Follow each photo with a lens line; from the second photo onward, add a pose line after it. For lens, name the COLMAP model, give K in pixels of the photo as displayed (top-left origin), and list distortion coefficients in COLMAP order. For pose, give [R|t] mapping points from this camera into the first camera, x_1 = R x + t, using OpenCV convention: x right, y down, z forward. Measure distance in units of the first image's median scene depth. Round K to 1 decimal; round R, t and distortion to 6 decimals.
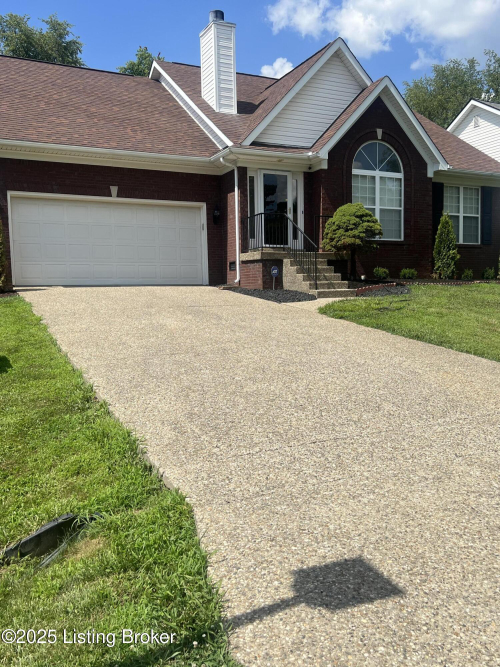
lens RADIAL K [[595.0, 0, 250.0], [0, 595.0, 333.5], [0, 0, 1]] dist [-0.000693, -0.000913]
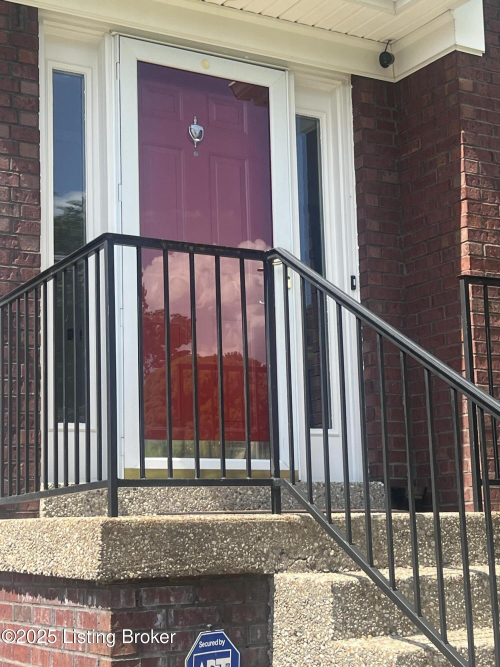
lens RADIAL K [[1197.5, 0, 250.0], [0, 1197.5, 333.5], [0, 0, 1]] dist [0.024355, 0.056549]
pose [[0.994428, 0.015670, 0.104247, 0.018505], [0.010924, 0.968250, -0.249746, -0.093733], [-0.104850, 0.249493, 0.962683, 0.624788]]
